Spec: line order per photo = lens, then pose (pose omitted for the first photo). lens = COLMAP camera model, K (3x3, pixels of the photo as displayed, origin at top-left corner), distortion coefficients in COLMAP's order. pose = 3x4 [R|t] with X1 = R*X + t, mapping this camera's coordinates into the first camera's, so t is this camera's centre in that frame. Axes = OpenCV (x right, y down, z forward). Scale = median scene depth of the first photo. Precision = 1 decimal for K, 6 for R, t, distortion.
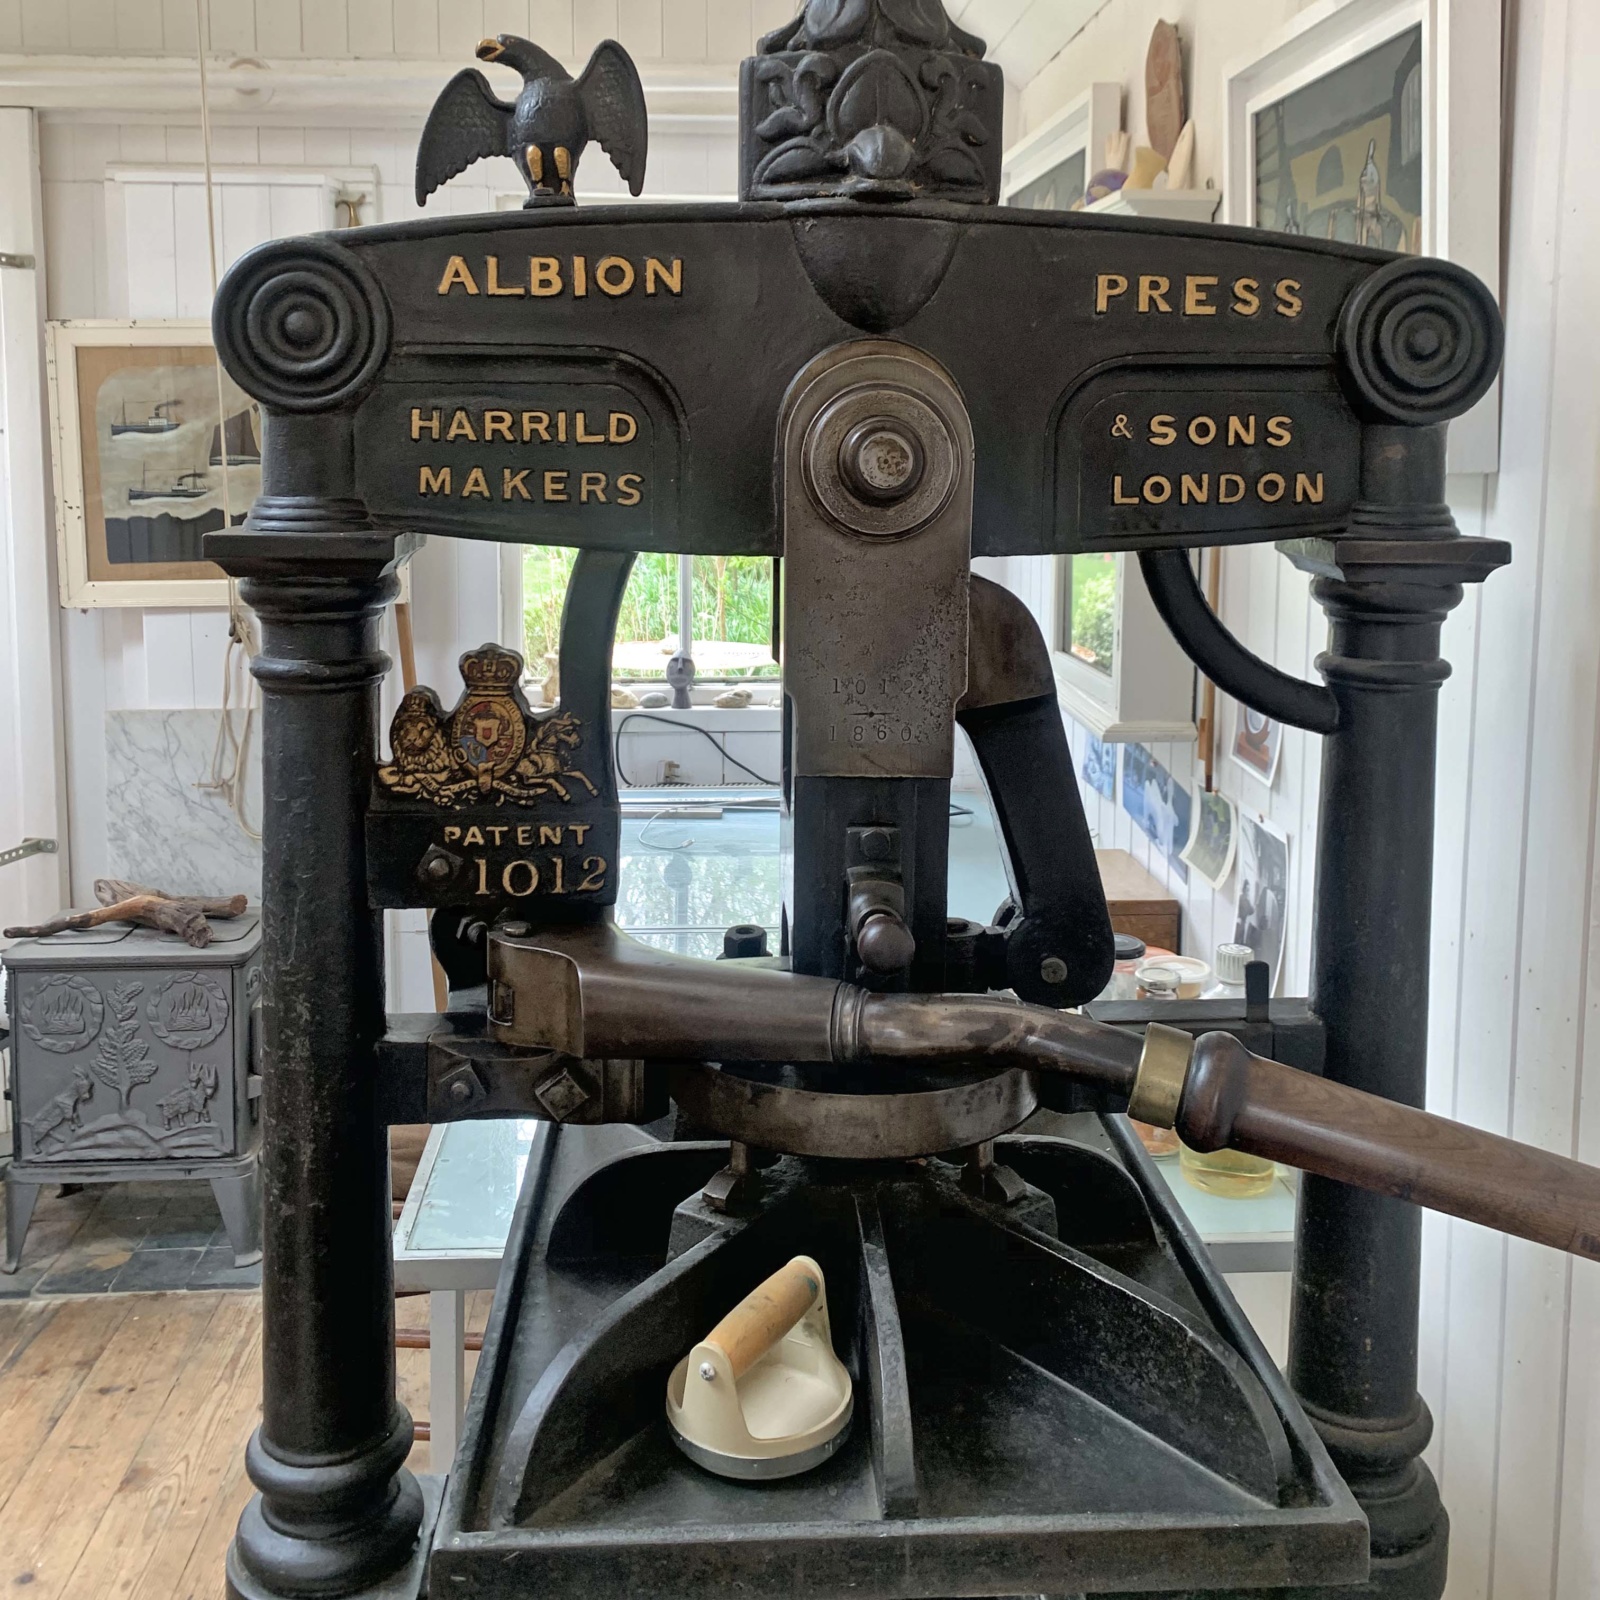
lens RADIAL K [[1640.0, 0, 819.8], [0, 1640.0, 584.6], [0, 0, 1]] dist [0.083848, 0.000000]
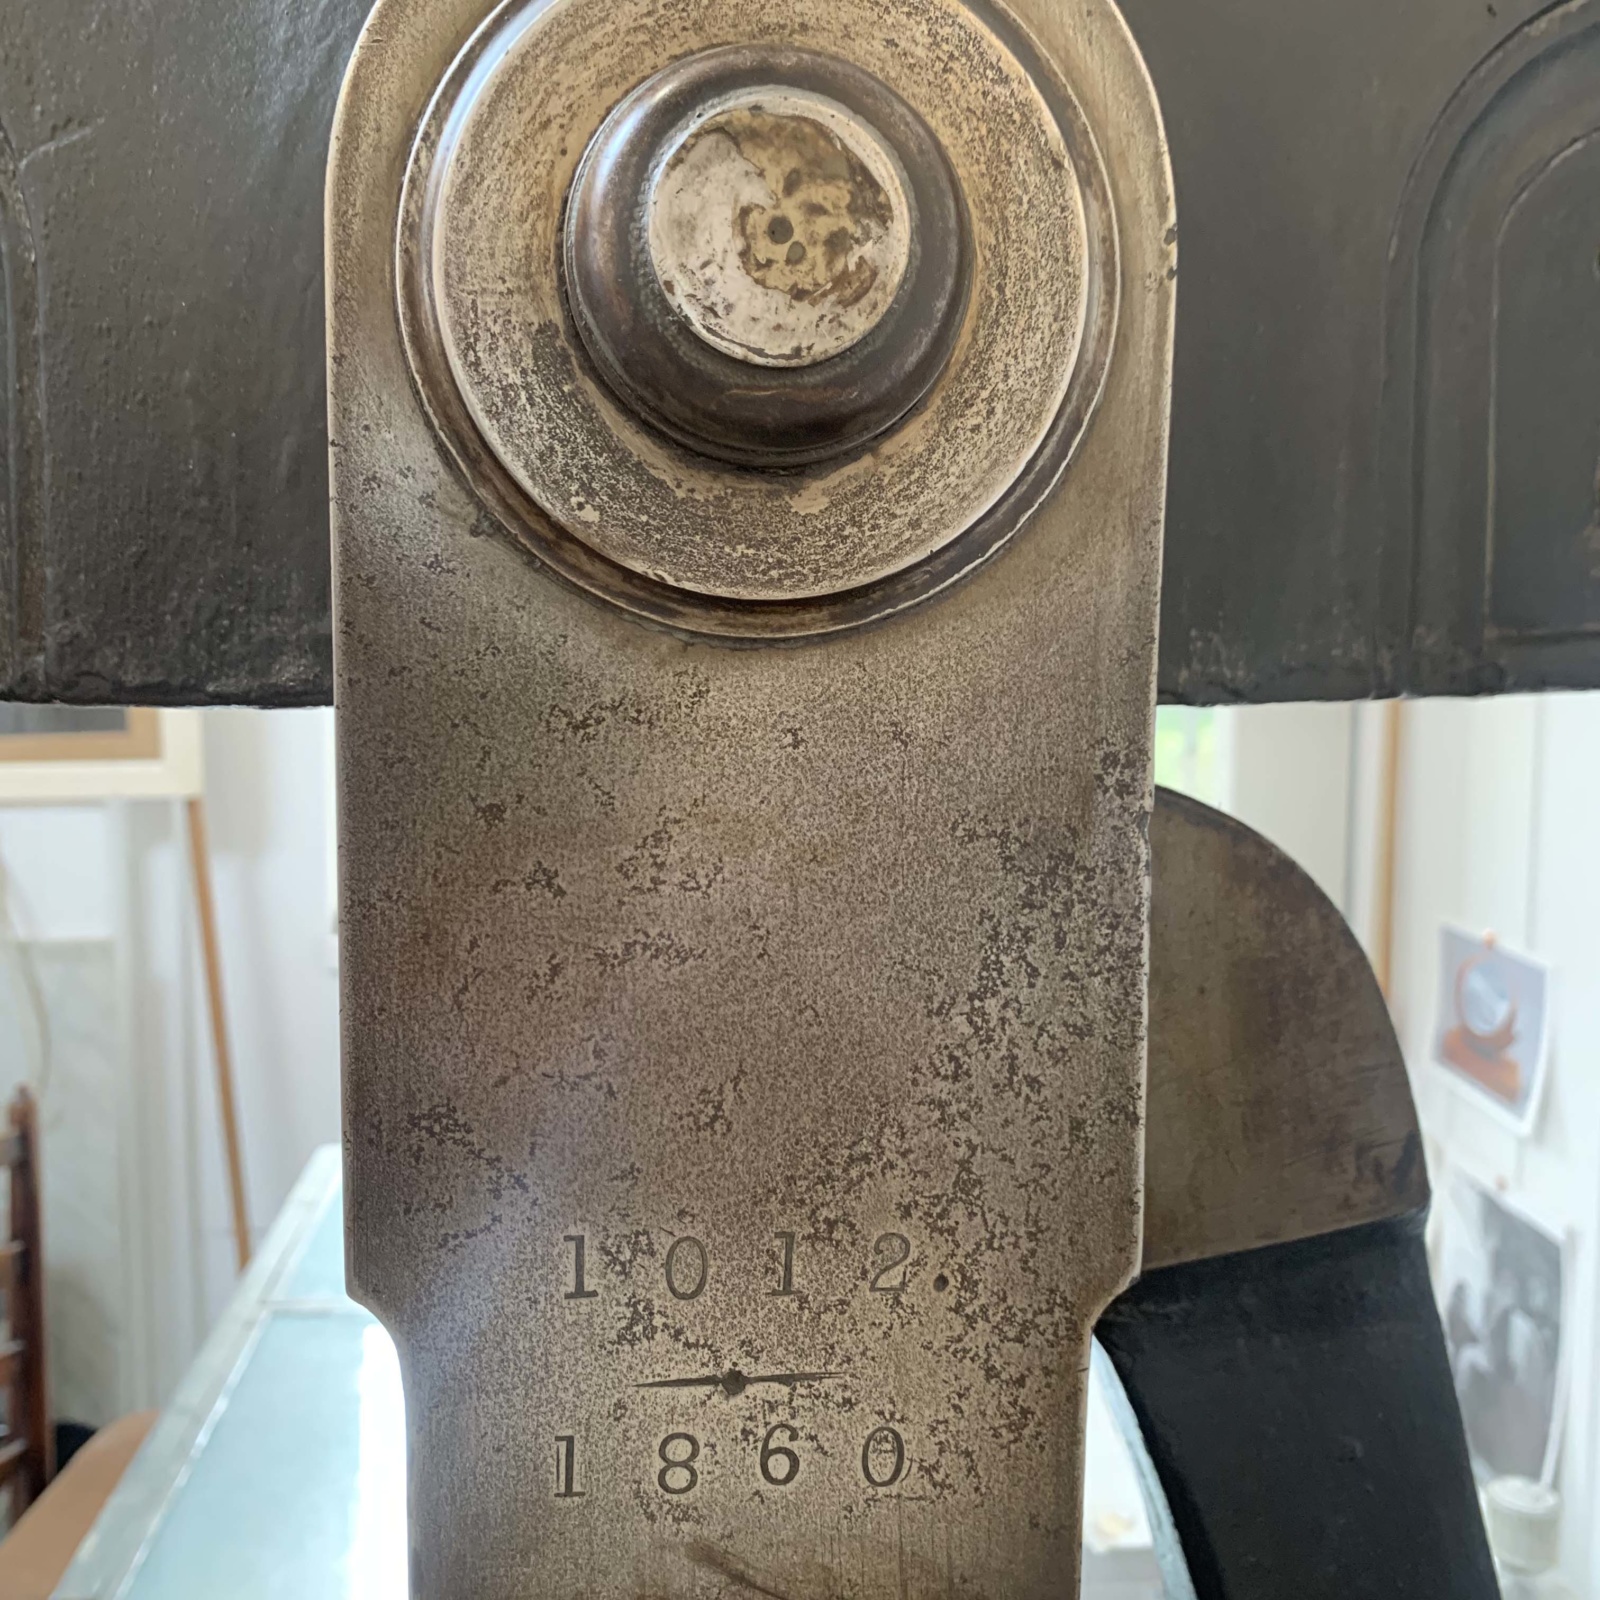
lens RADIAL K [[1636.1, 0, 788.0], [0, 1636.1, 736.9], [0, 0, 1]] dist [0.010776, 0.000000]
pose [[0.999981, -0.005764, 0.002161, 0.037235], [0.005797, 0.999857, -0.015911, -0.007996], [-0.002069, 0.015923, 0.999871, 0.730129]]
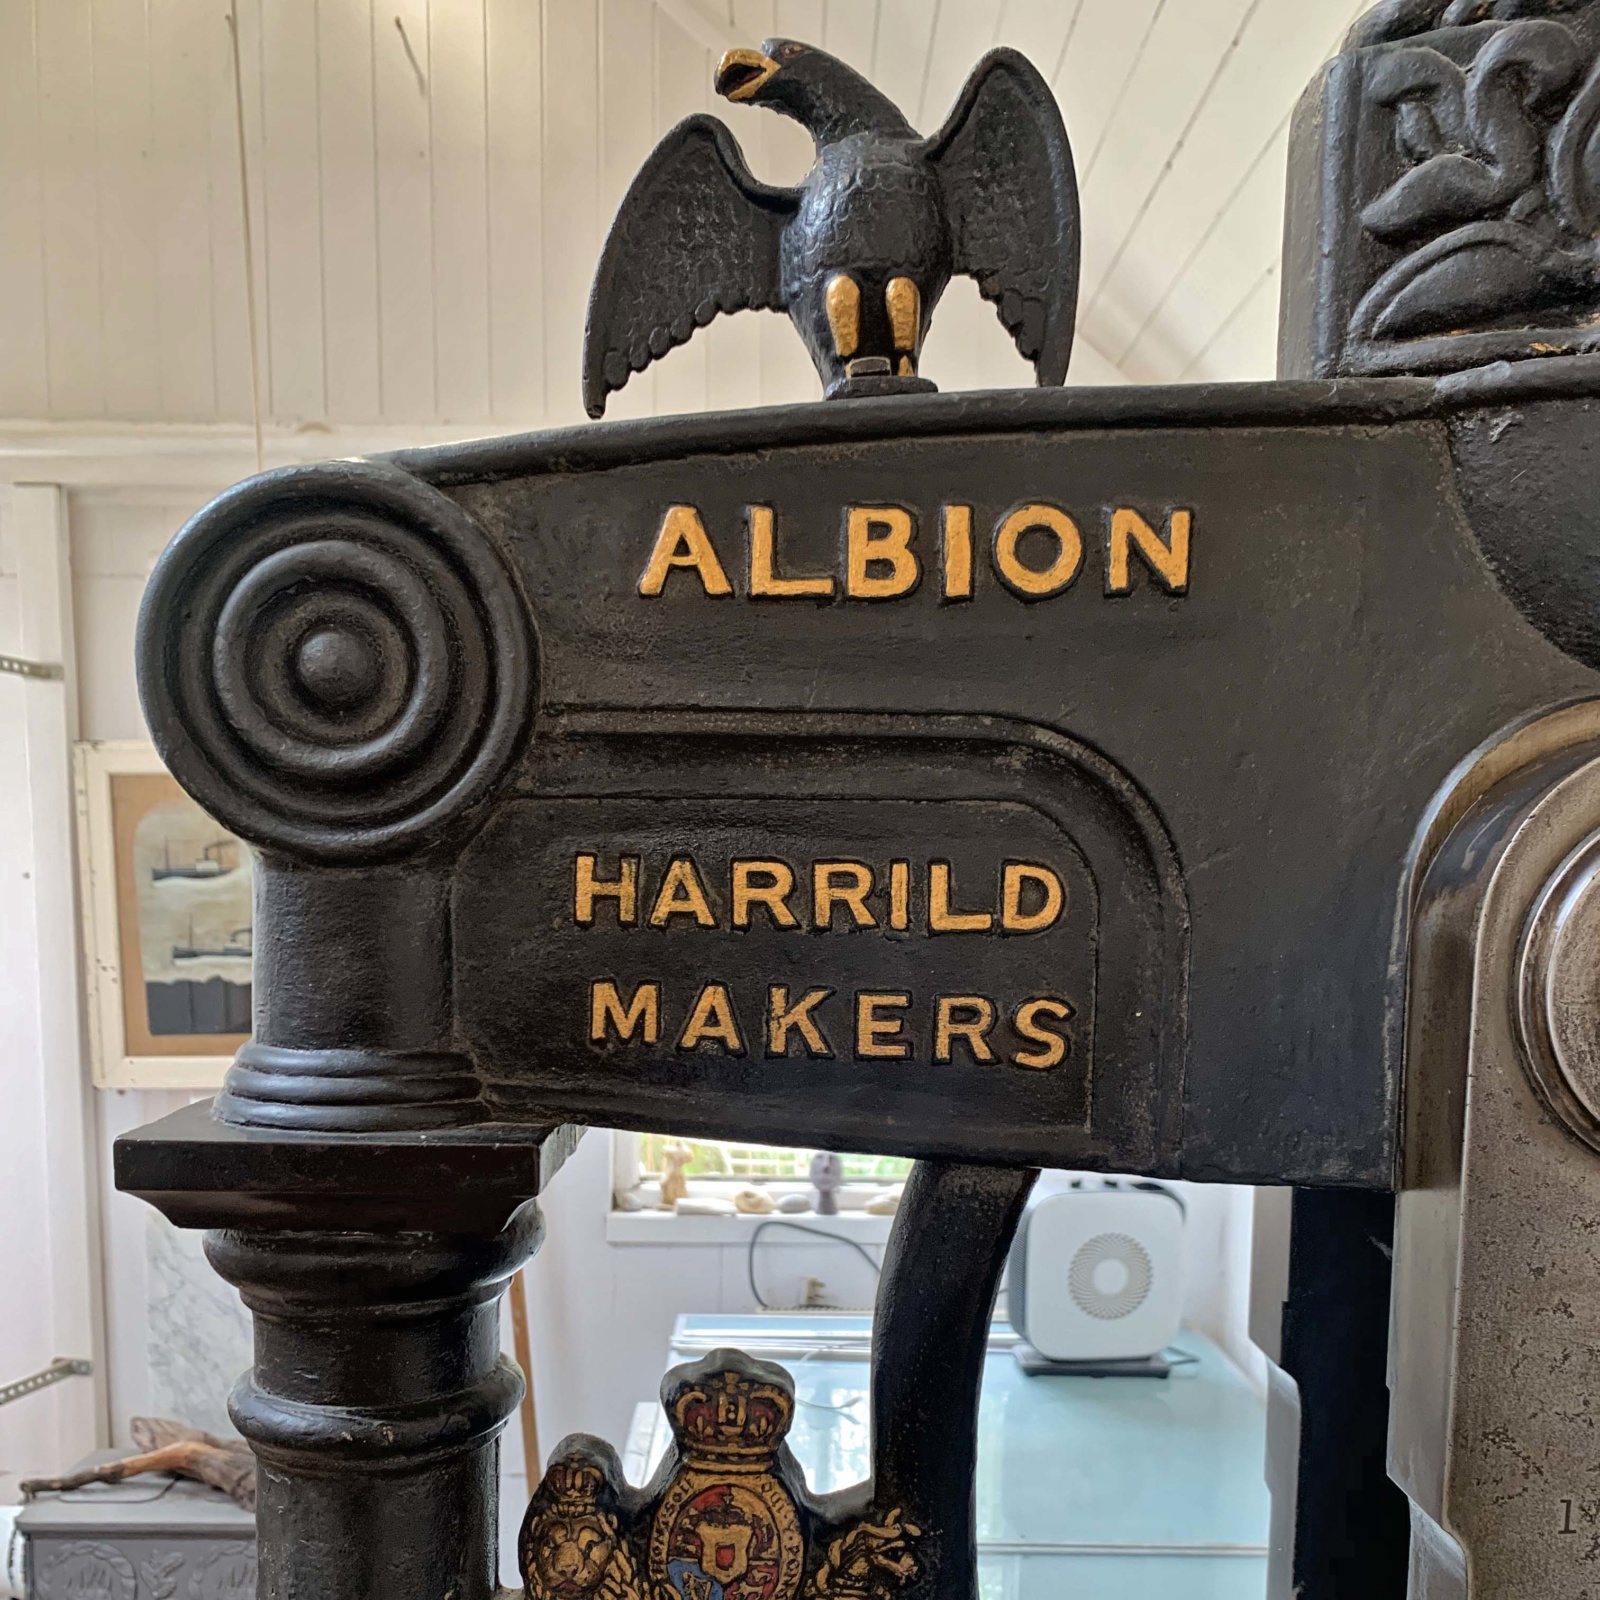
lens RADIAL K [[1636.1, 0, 803.7], [0, 1636.1, 1060.4], [0, 0, 1]] dist [0.010776, 0.000000]
pose [[0.998621, 0.010753, -0.051392, -0.157330], [-0.009620, 0.999706, 0.022241, -0.059523], [0.051616, -0.021716, 0.998431, 0.542433]]
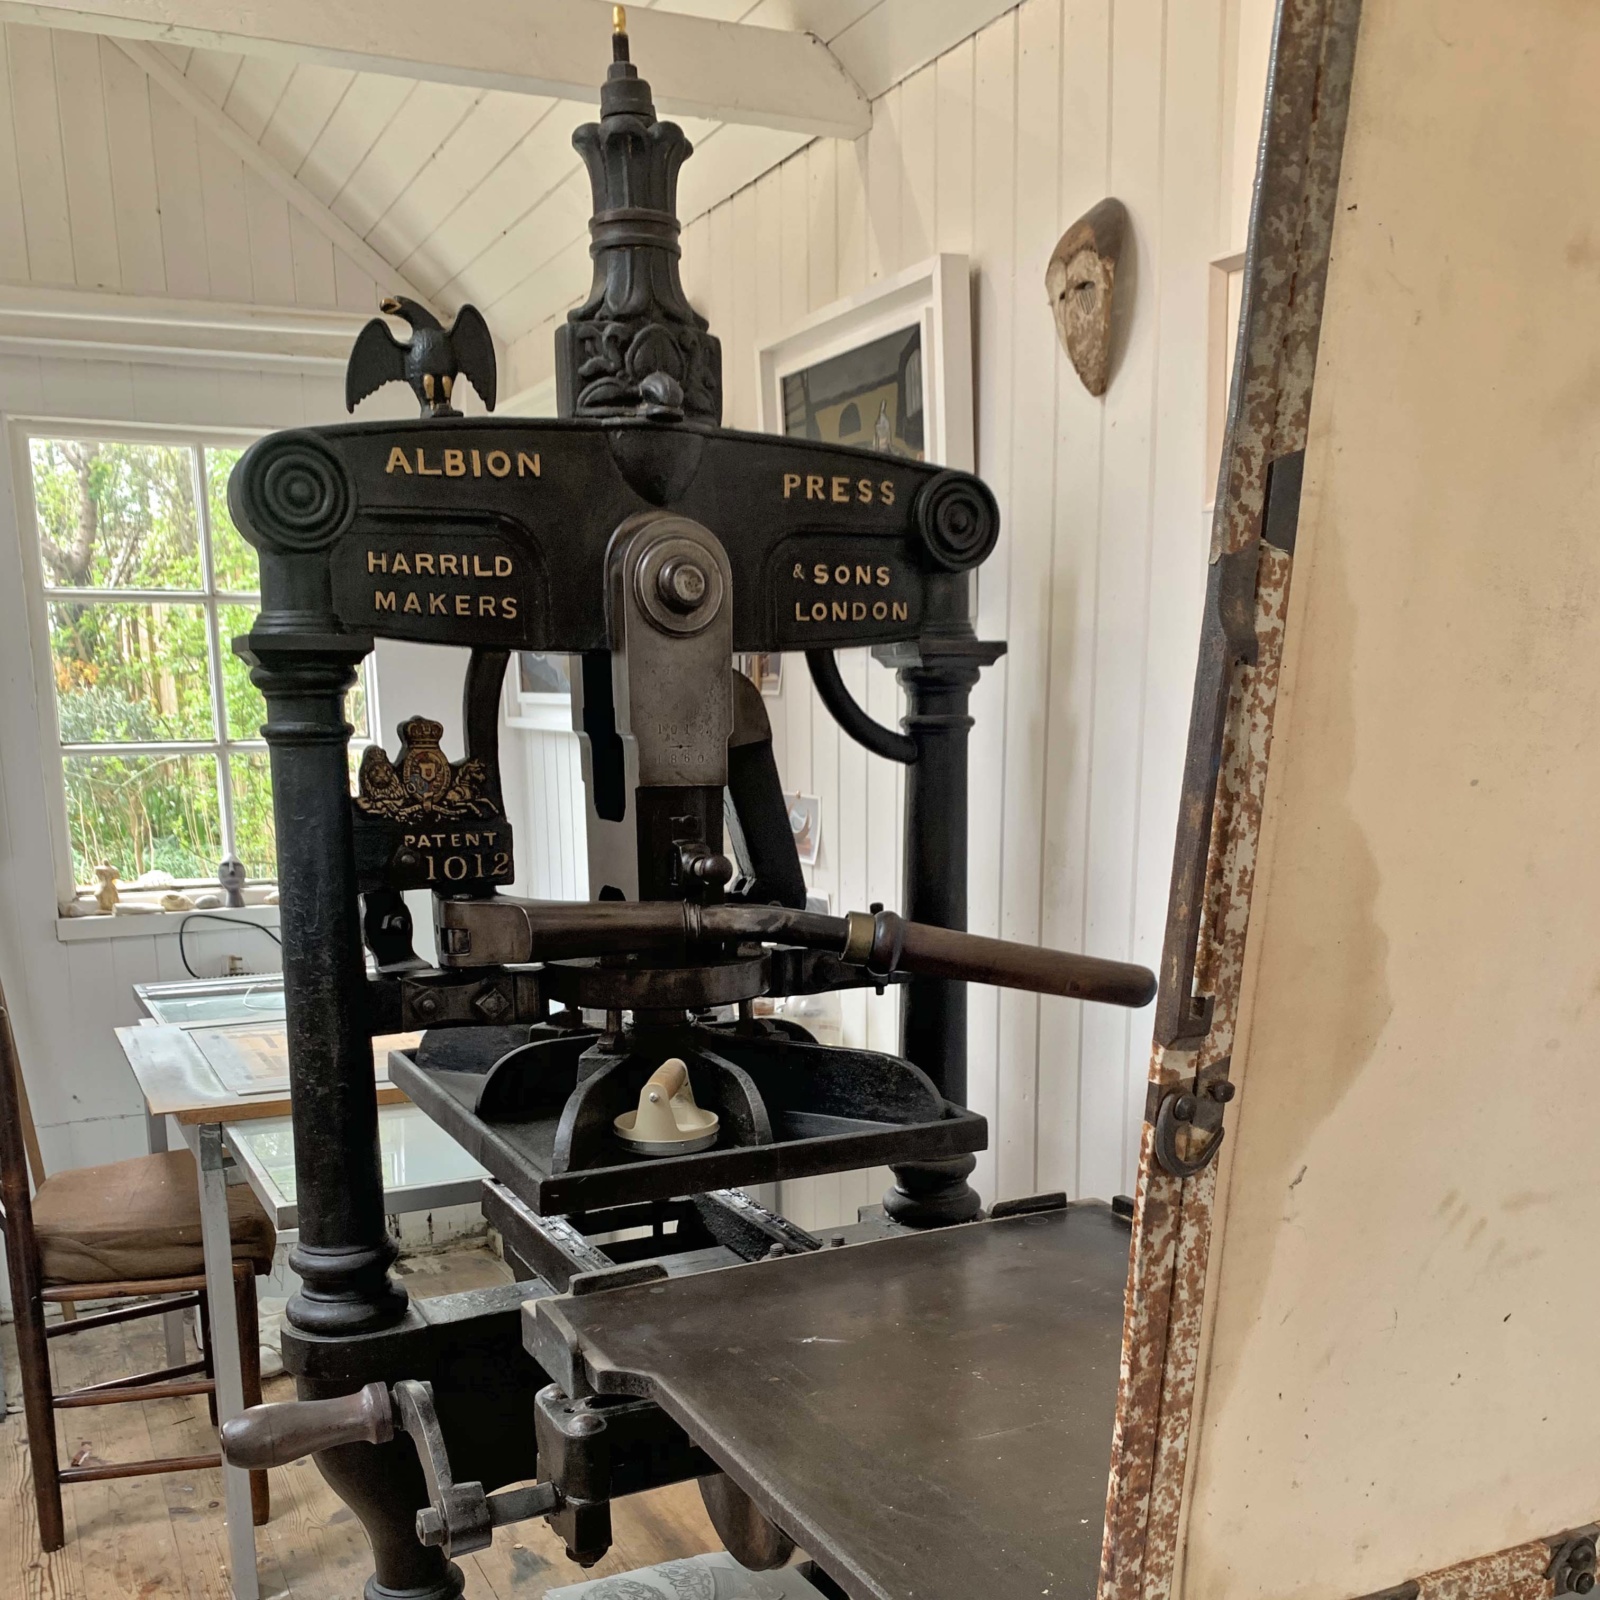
lens RADIAL K [[1636.1, 0, 810.4], [0, 1636.1, 1034.8], [0, 0, 1]] dist [0.010776, 0.000000]
pose [[0.922169, -0.096981, 0.374431, -0.466109], [0.055110, 0.991124, 0.120984, 0.166877], [-0.382841, -0.090932, 0.919328, -0.551764]]
